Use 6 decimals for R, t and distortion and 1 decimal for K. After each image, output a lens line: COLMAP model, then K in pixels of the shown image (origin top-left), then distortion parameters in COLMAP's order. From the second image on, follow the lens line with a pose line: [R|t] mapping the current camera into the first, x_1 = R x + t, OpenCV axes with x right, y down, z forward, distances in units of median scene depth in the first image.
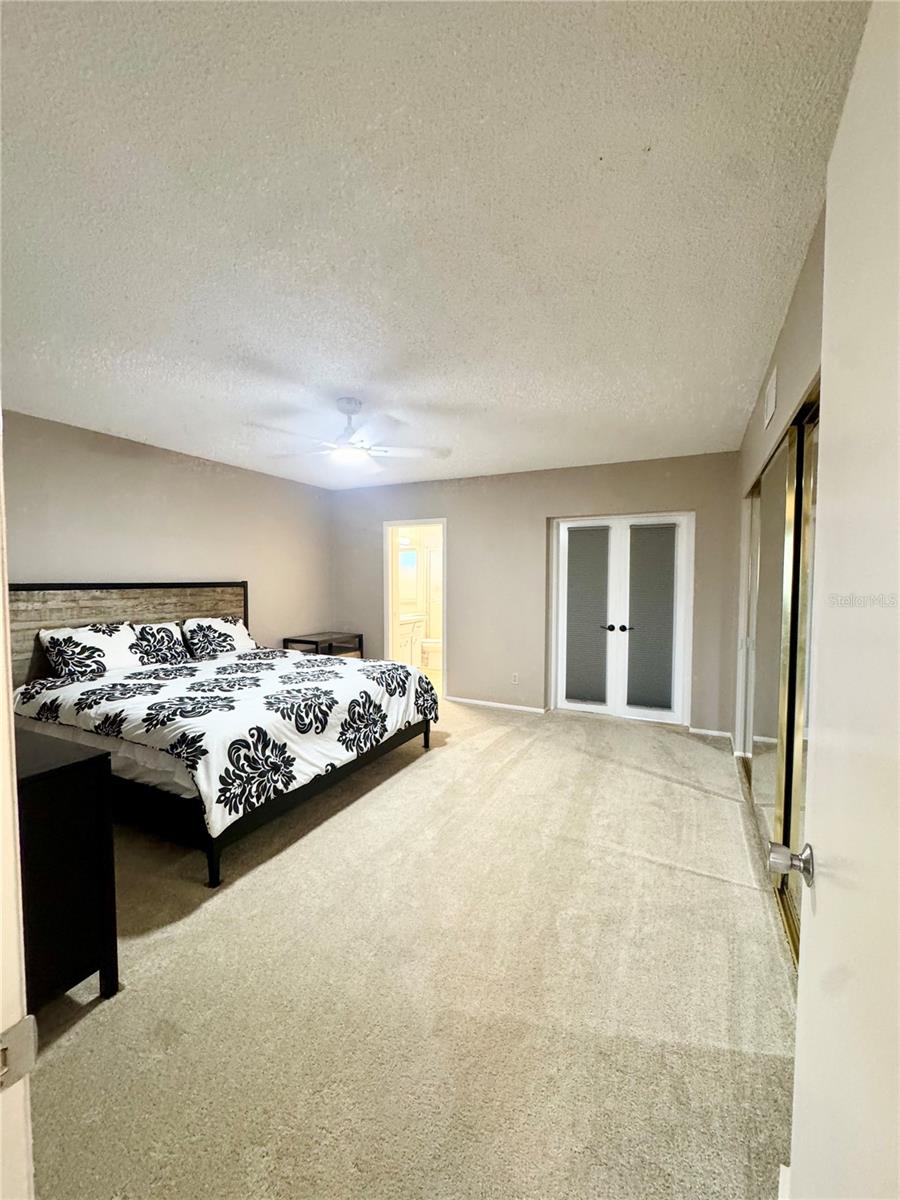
lens RADIAL K [[486.5, 0, 449.0], [0, 486.5, 601.1], [0, 0, 1]] dist [-0.006166, 0.000955]
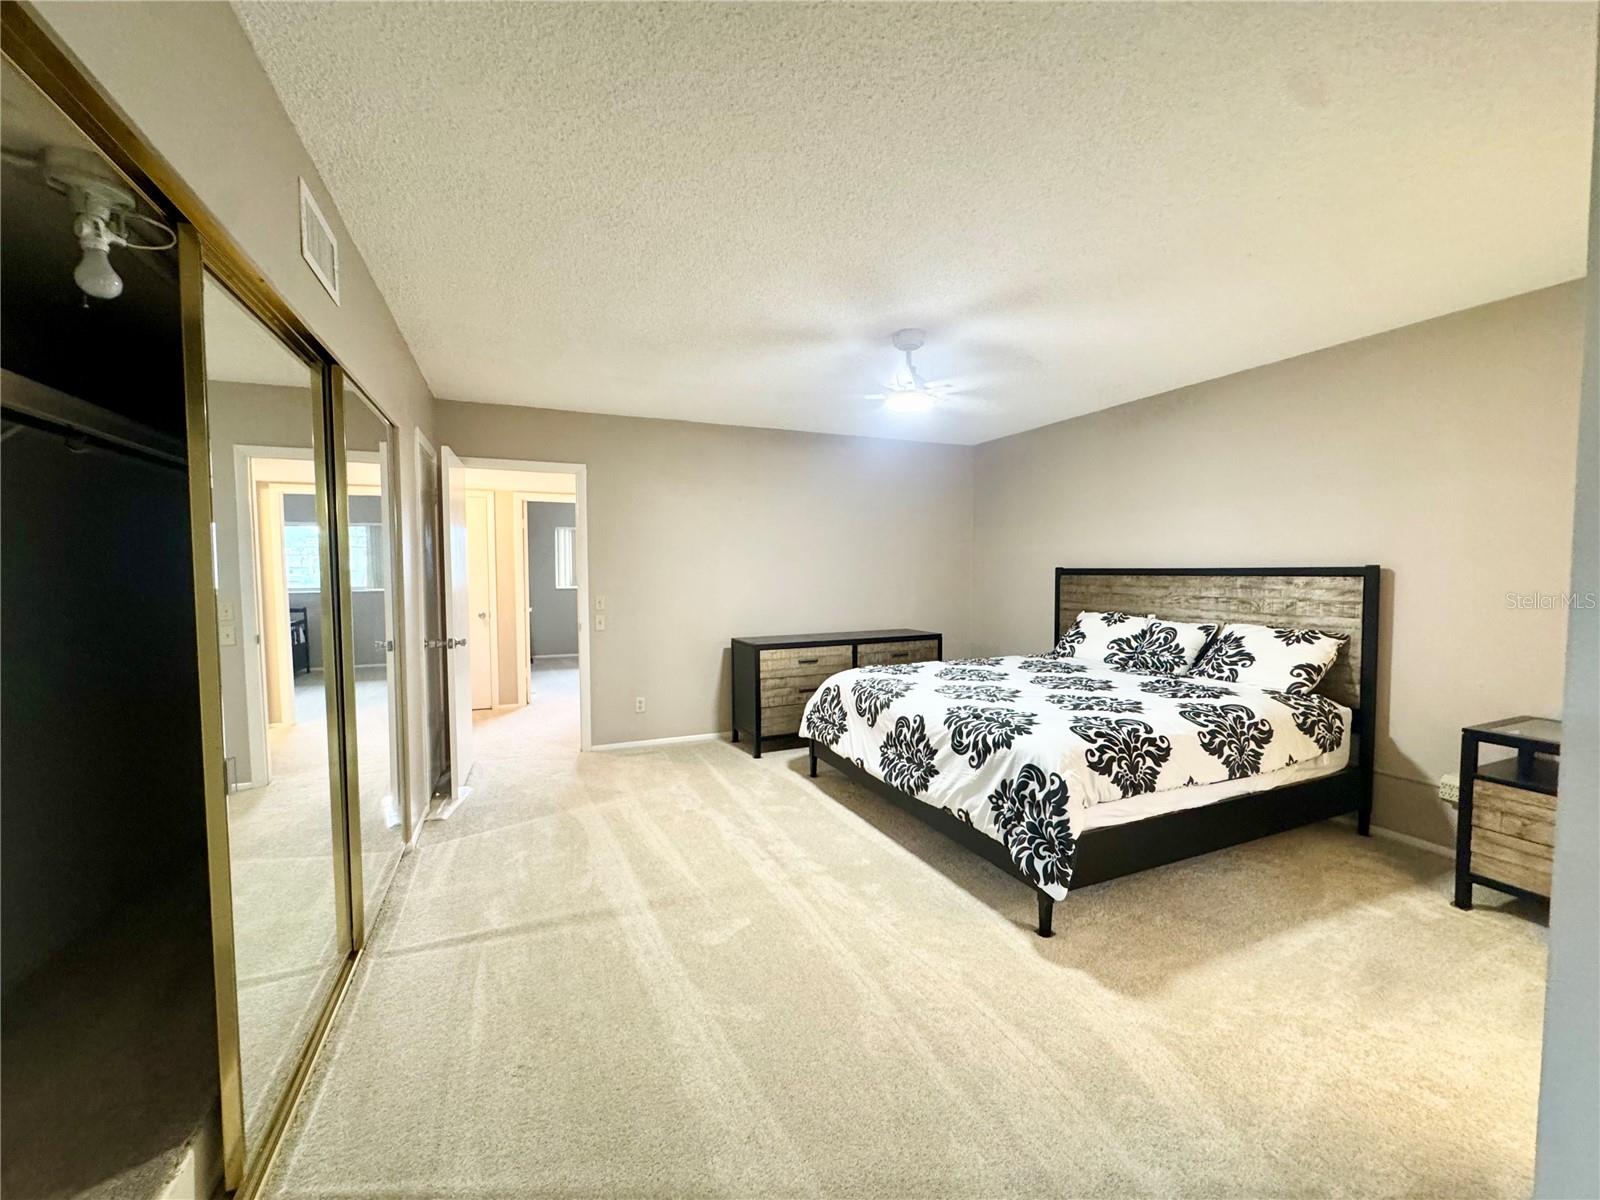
lens RADIAL K [[648.7, 0, 801.5], [0, 648.7, 603.3], [0, 0, 1]] dist [-0.006166, 0.000955]
pose [[-0.641626, 0.038295, -0.766061, 0.848775], [-0.033451, 0.996406, 0.077827, -0.064845], [0.766288, 0.075561, -0.638039, 1.852076]]
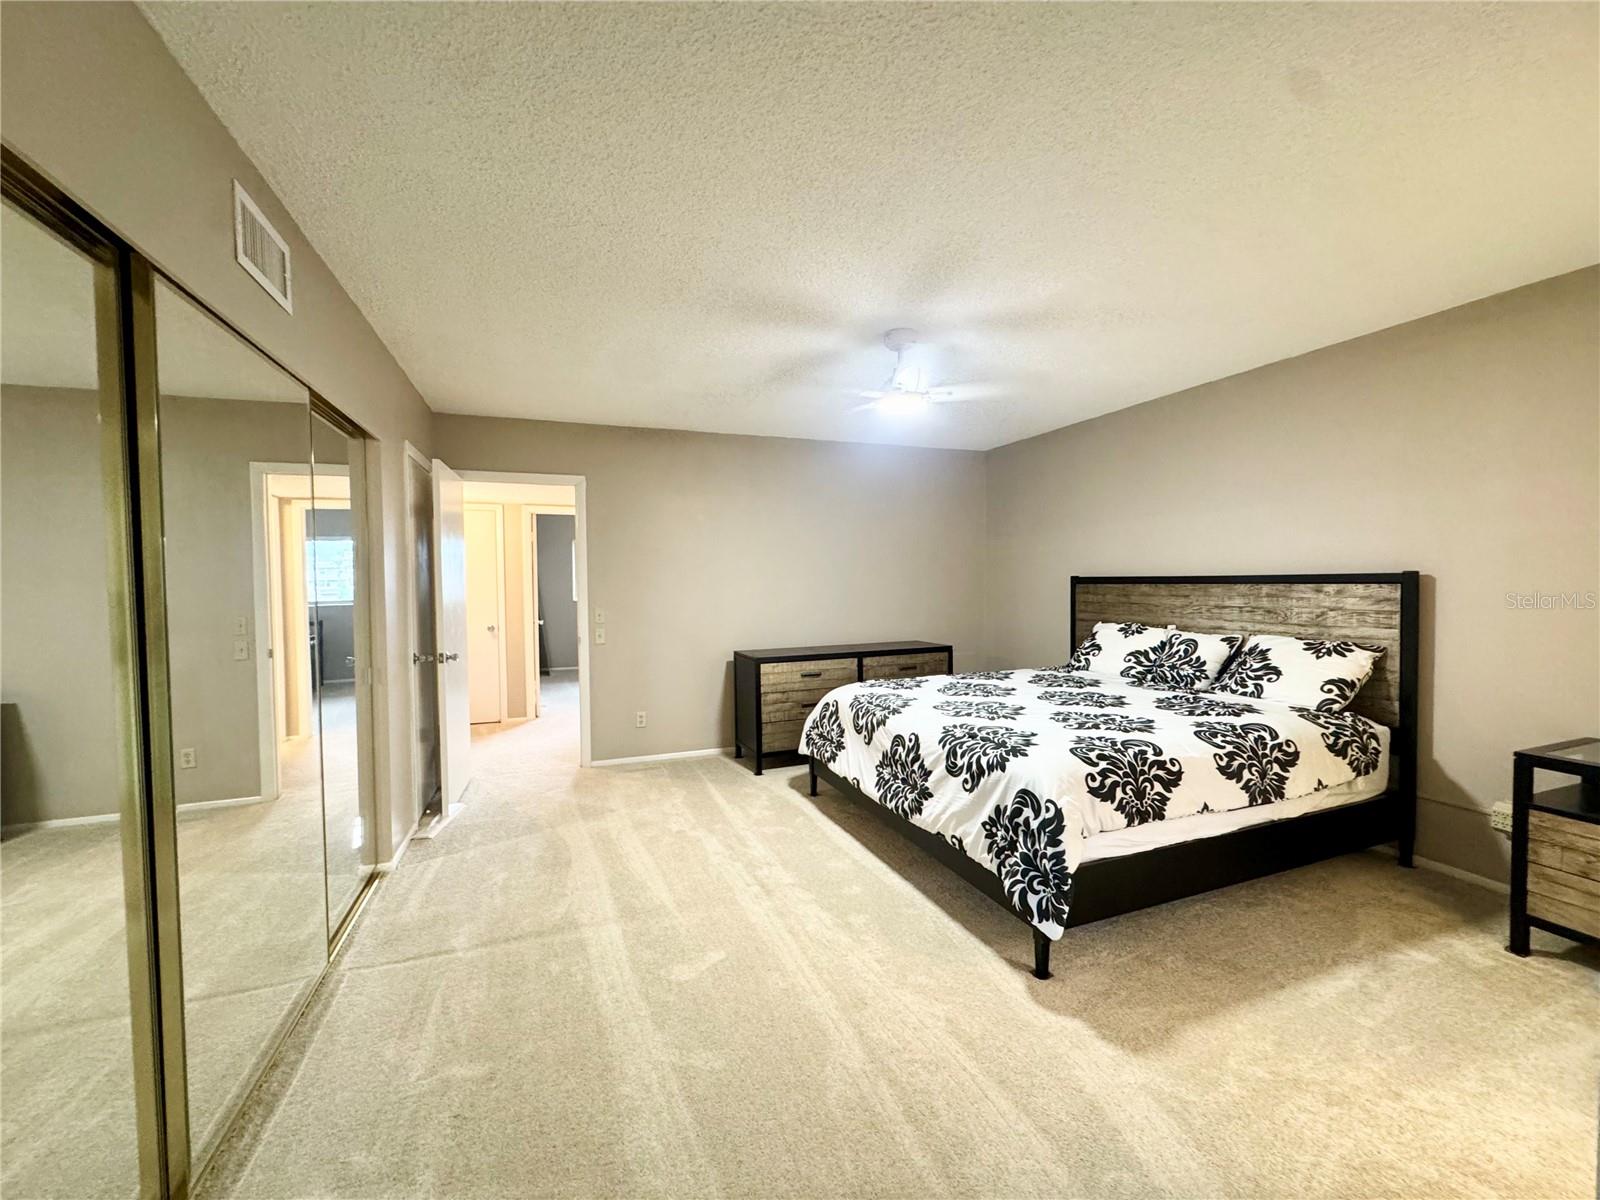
lens RADIAL K [[648.7, 0, 801.6], [0, 648.7, 603.3], [0, 0, 1]] dist [-0.006166, 0.000955]
pose [[-0.675824, 0.030383, -0.736437, 0.757898], [-0.024462, 0.997675, 0.063609, -0.067258], [0.736657, 0.061004, -0.673509, 1.874574]]
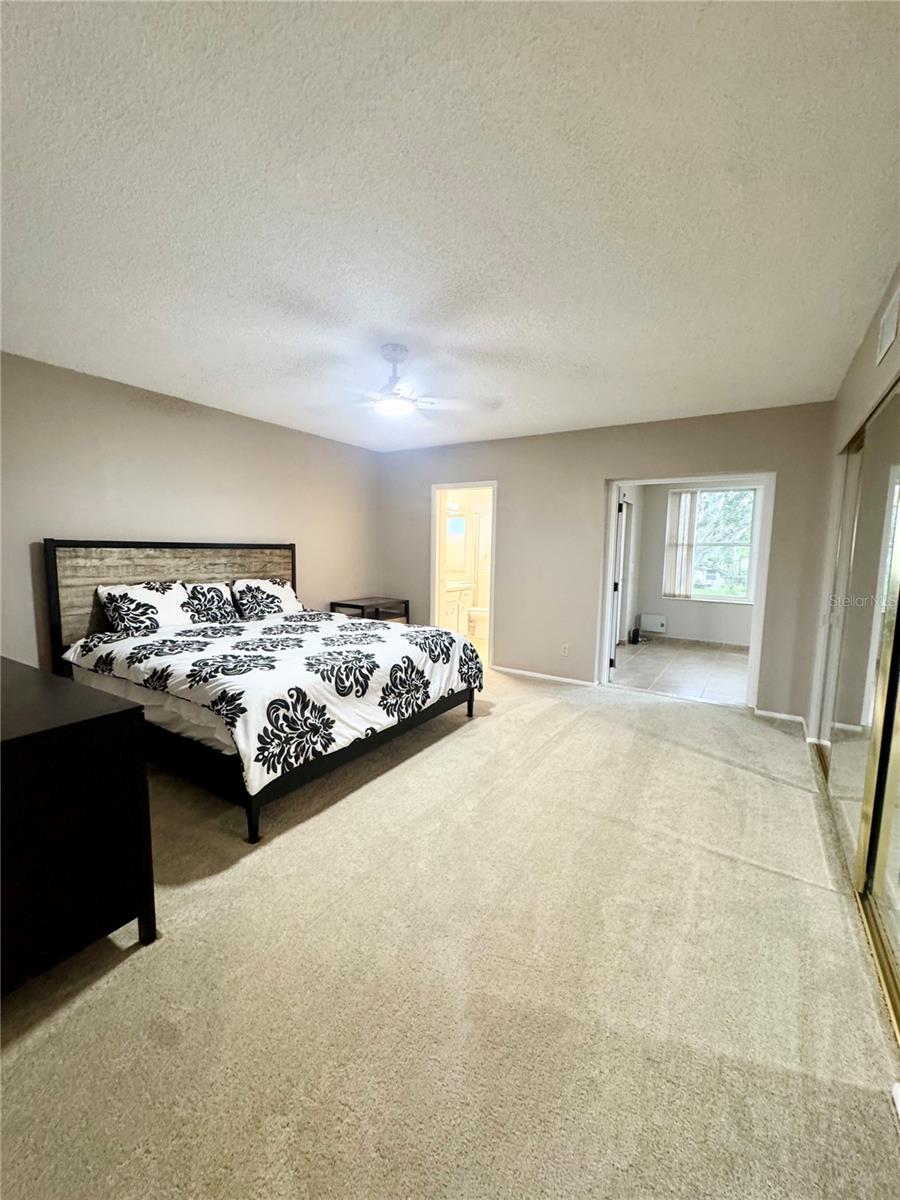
lens RADIAL K [[486.5, 0, 447.8], [0, 486.5, 600.3], [0, 0, 1]] dist [-0.006166, 0.000955]
pose [[0.994401, 0.025653, -0.102509, 0.005359], [-0.019539, 0.997995, 0.060209, 0.016929], [0.103848, -0.057869, 0.992908, 0.062028]]
